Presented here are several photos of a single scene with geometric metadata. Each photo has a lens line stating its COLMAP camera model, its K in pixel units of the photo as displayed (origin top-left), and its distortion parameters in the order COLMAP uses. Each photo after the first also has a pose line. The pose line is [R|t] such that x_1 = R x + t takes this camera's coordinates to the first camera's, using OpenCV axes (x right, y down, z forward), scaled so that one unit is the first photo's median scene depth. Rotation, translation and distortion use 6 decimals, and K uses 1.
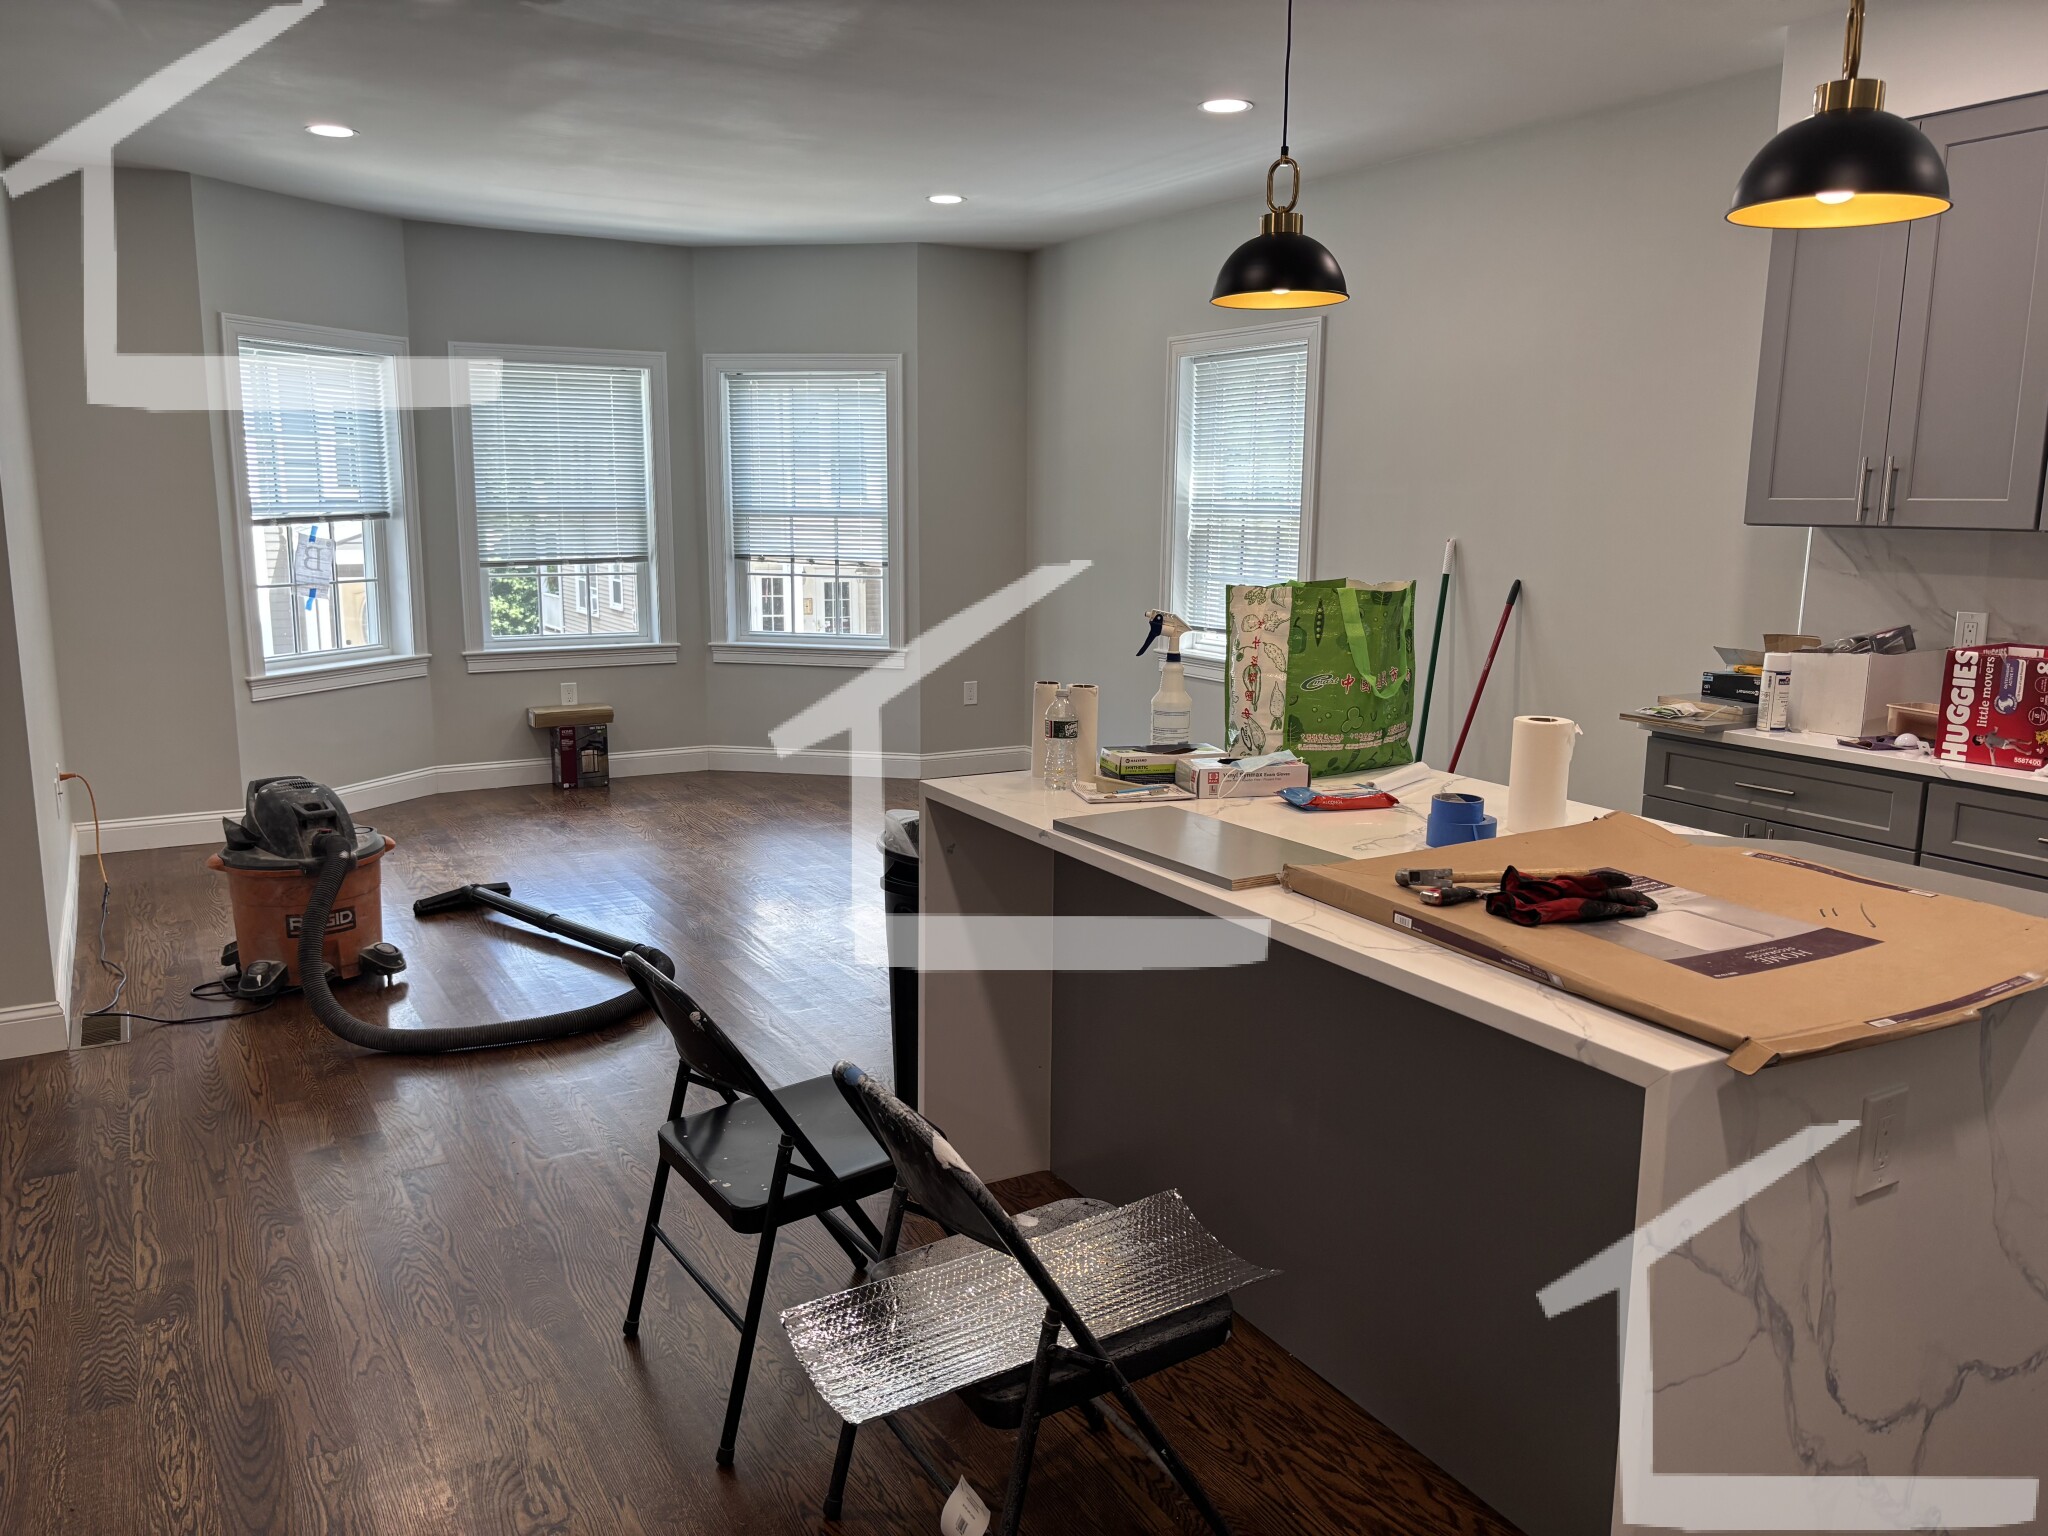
lens RADIAL K [[1583.3, 0, 1024.2], [0, 1583.3, 770.9], [0, 0, 1]] dist [0.026240, 0.003207]
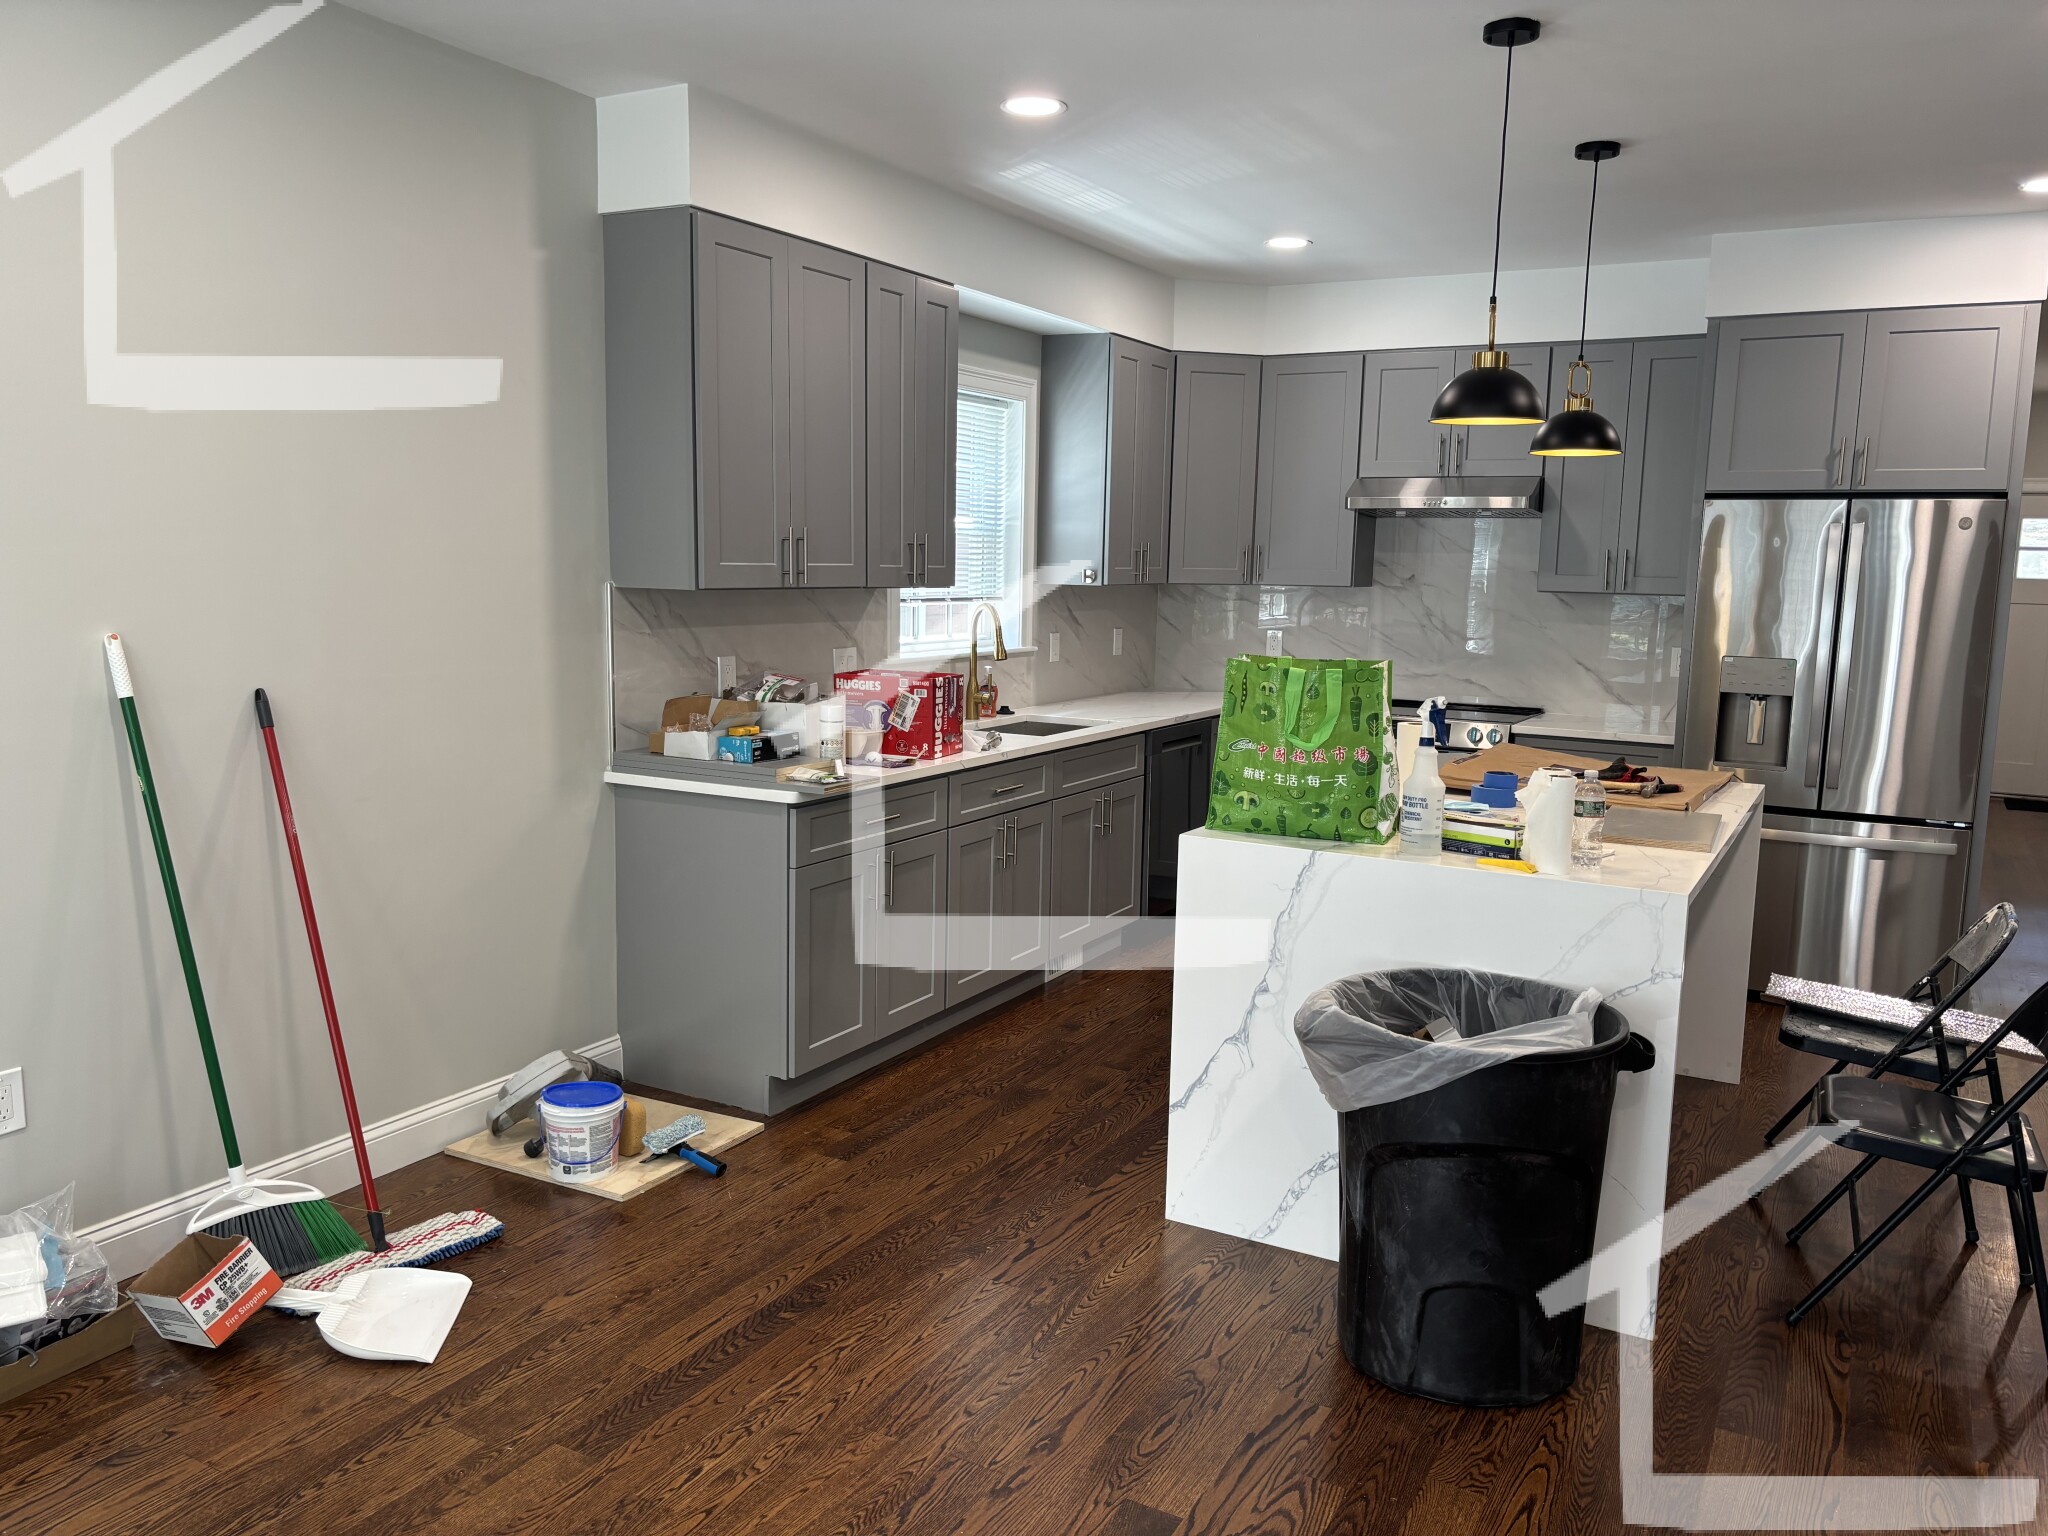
lens RADIAL K [[1583.3, 0, 1024.7], [0, 1583.3, 769.3], [0, 0, 1]] dist [0.026240, 0.003207]
pose [[-0.527601, -0.144752, 0.837069, -0.512433], [0.116728, 0.963675, 0.240219, -0.274592], [-0.841434, 0.224449, -0.491539, 1.412312]]
